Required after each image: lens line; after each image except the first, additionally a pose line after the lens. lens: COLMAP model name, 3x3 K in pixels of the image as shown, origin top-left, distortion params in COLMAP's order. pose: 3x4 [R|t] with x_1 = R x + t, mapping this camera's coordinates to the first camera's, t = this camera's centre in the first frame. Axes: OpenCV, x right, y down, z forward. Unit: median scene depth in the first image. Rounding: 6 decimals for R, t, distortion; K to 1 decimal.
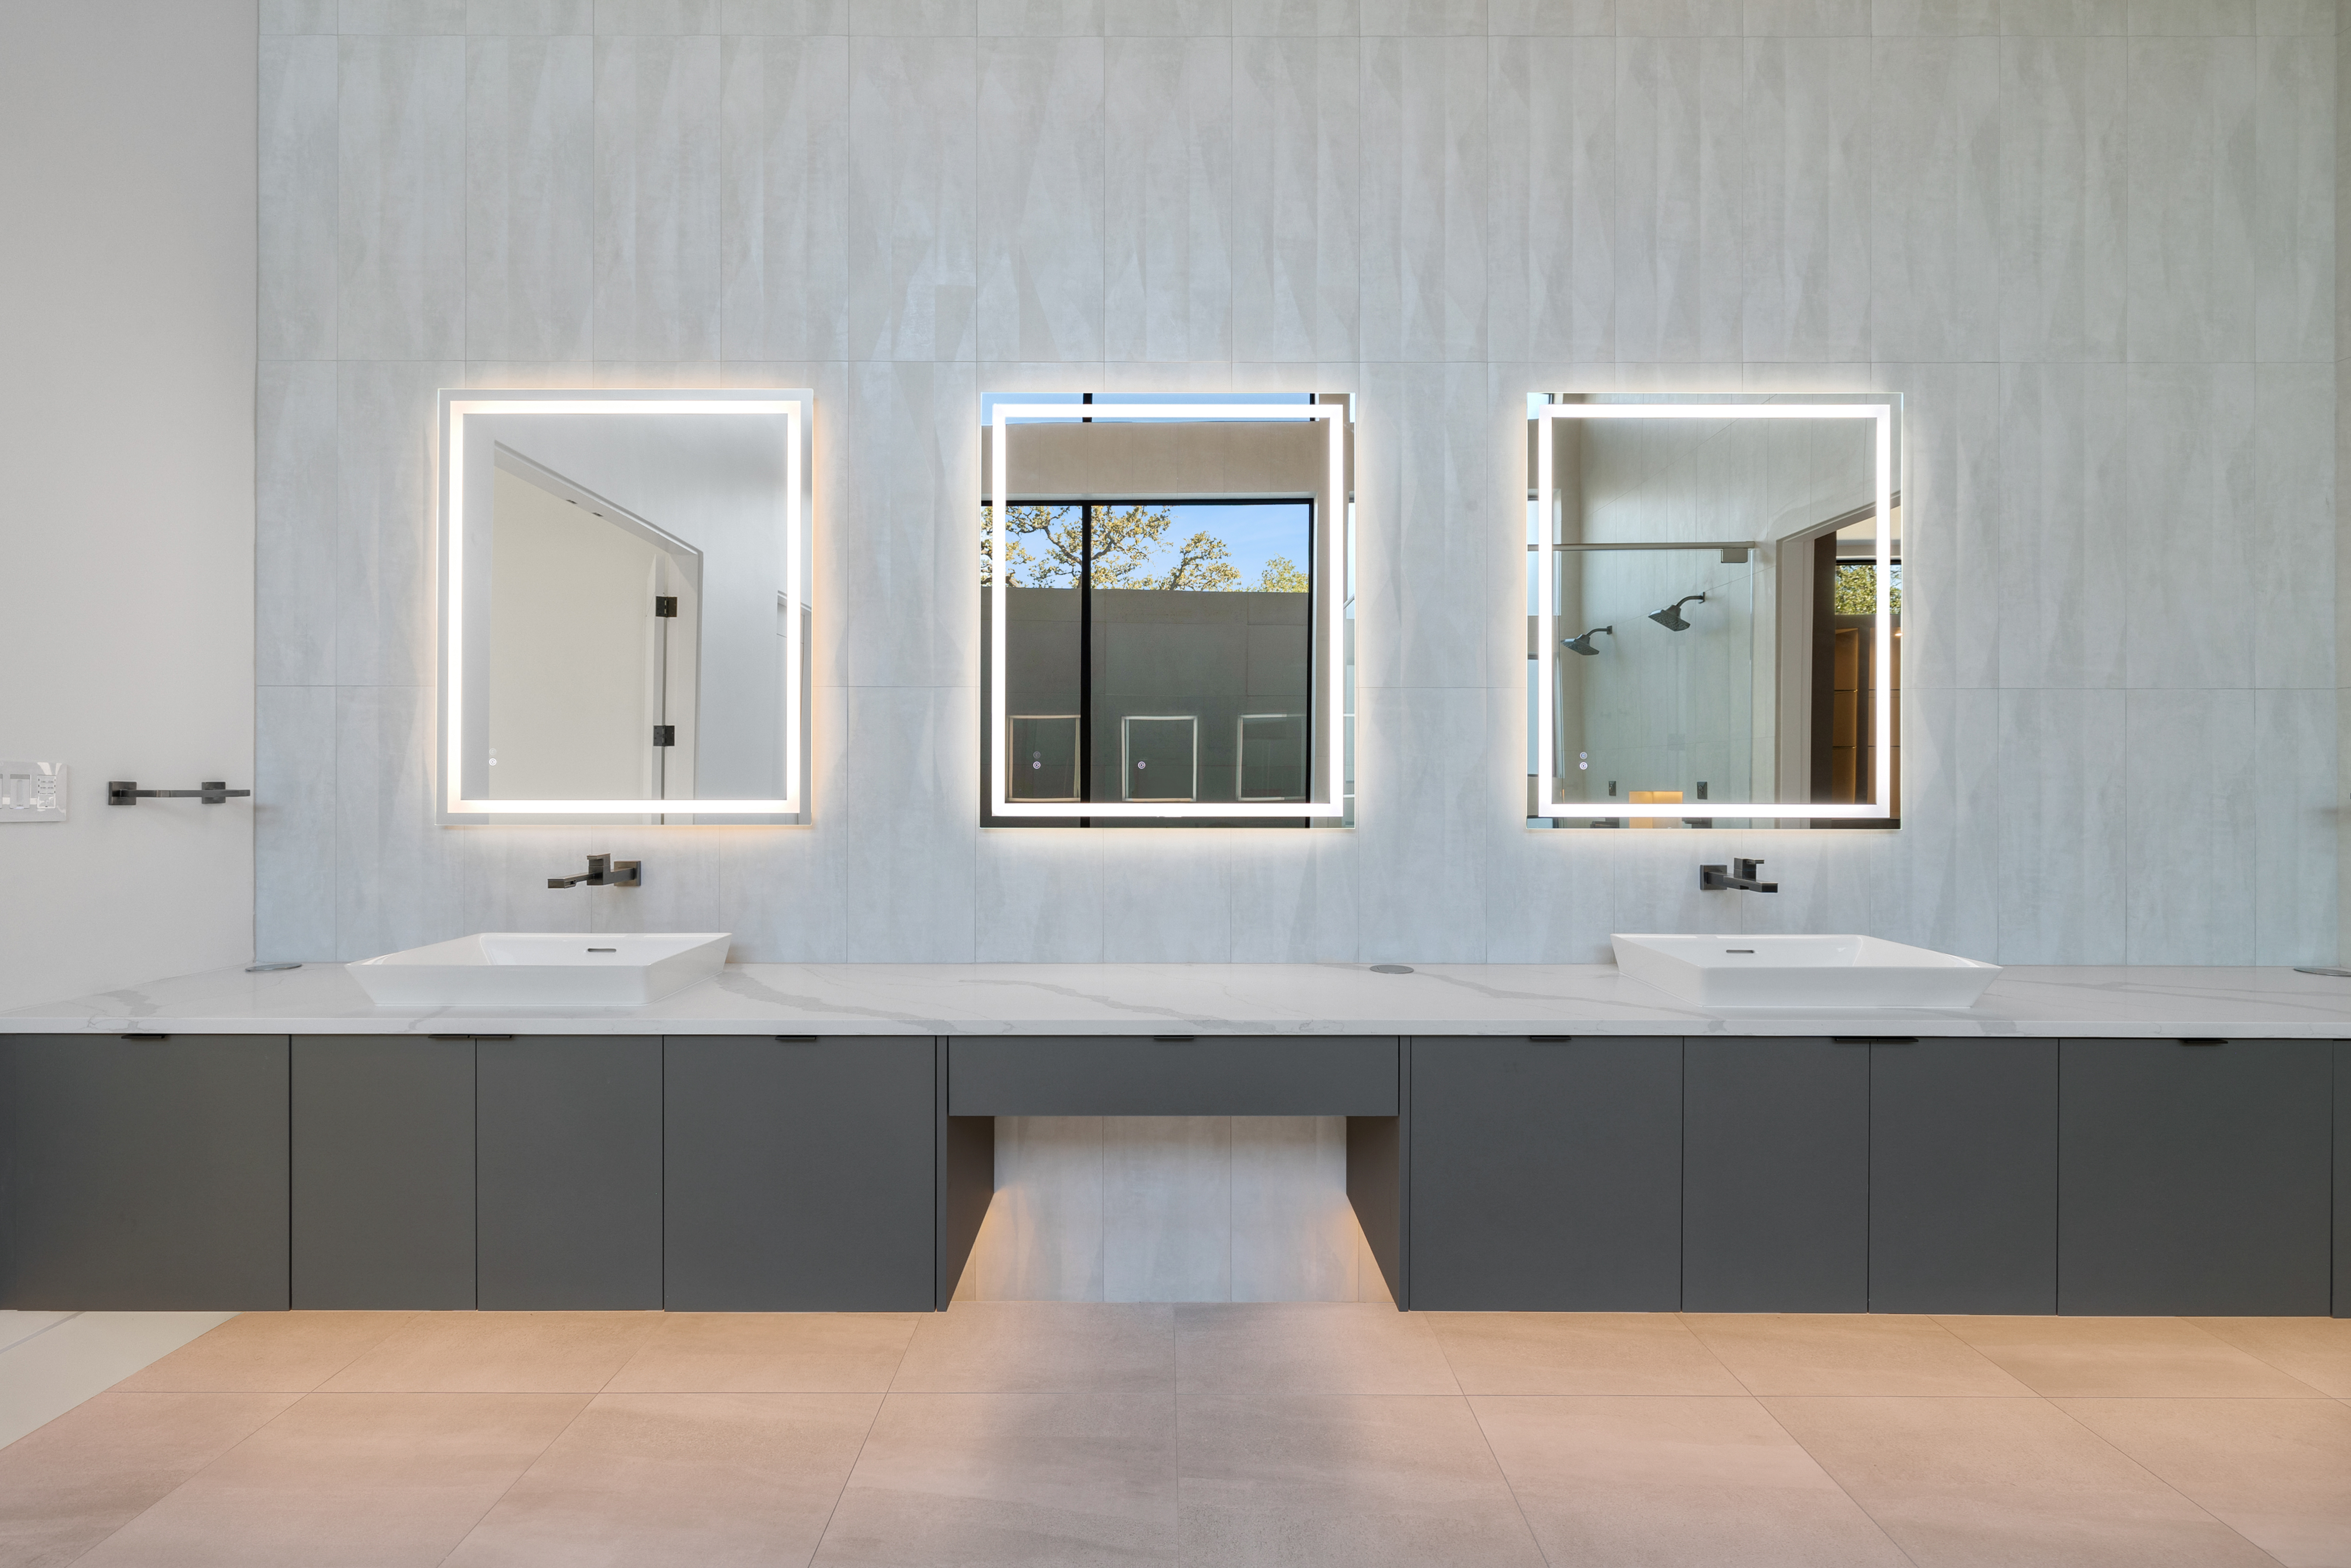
lens RADIAL K [[1014.5, 0, 1175.5], [0, 1014.5, 784.0], [0, 0, 1]] dist [0.003021, 0.000023]
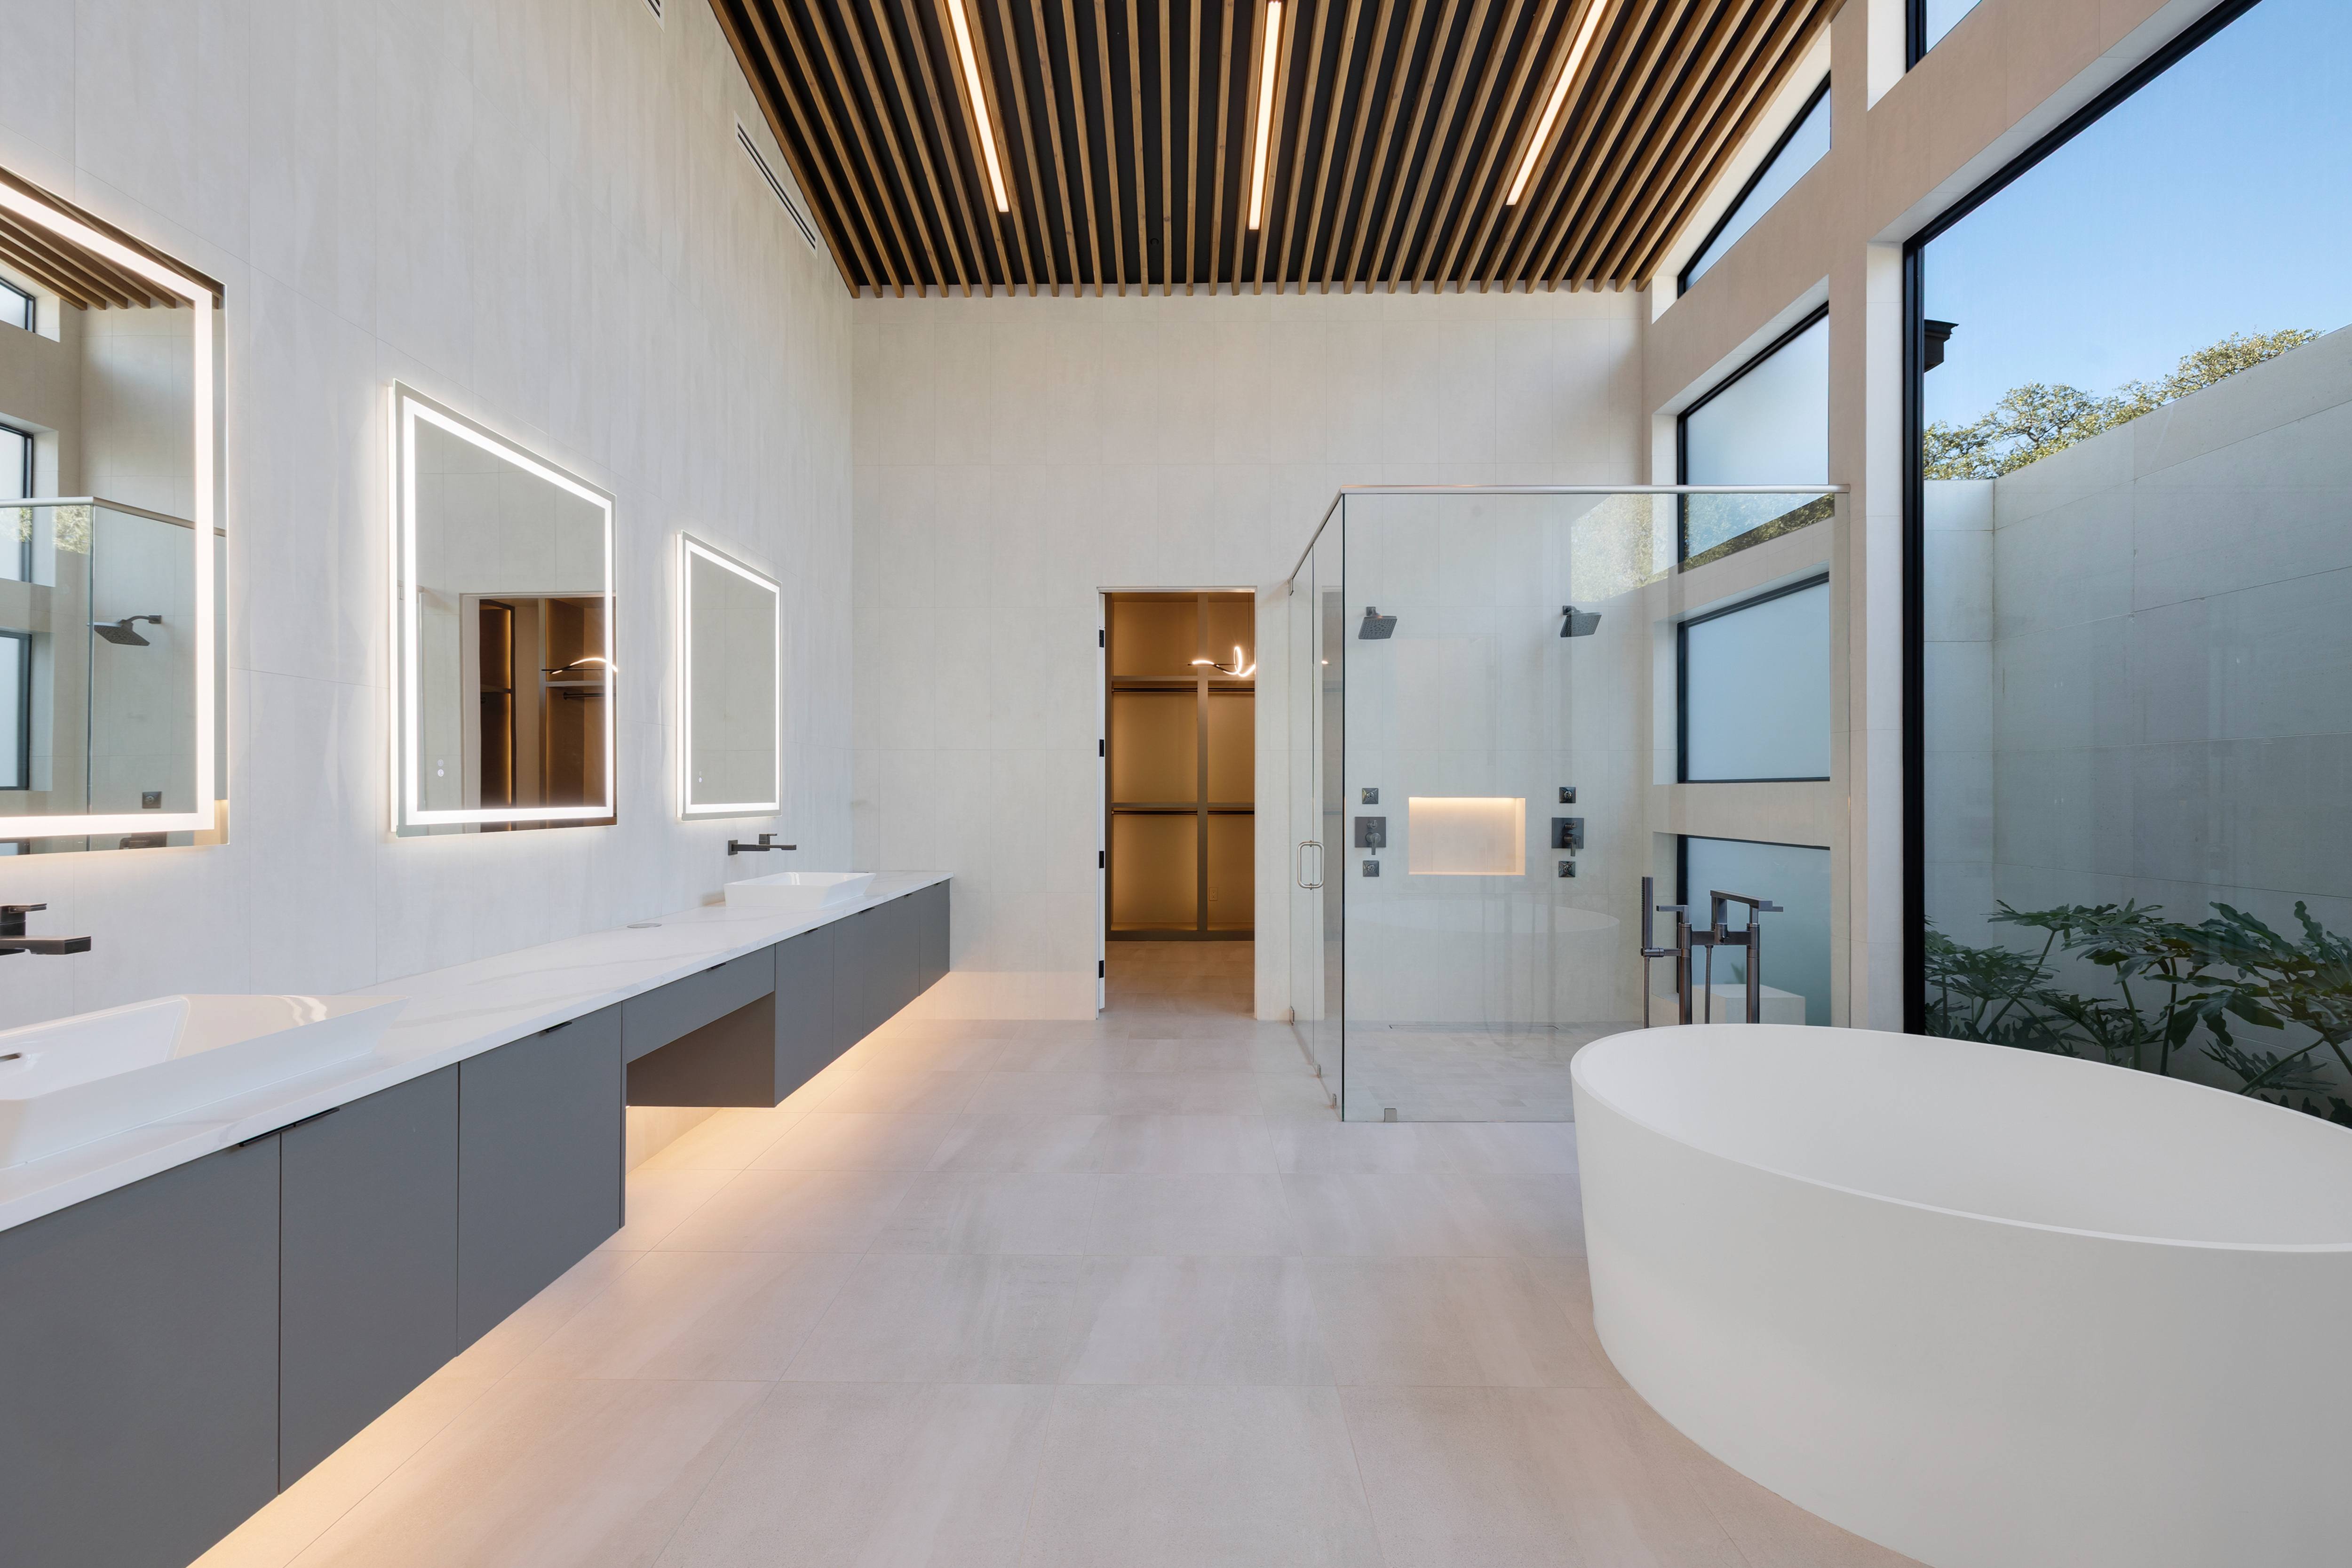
lens RADIAL K [[1007.6, 0, 1169.3], [0, 1007.6, 793.1], [0, 0, 1]] dist [0.004514, 0.000125]
pose [[0.006980, -0.002540, 0.999972, -1.126377], [-0.003888, 0.999989, 0.002567, -0.003999], [-0.999968, -0.003905, 0.006970, 0.267284]]
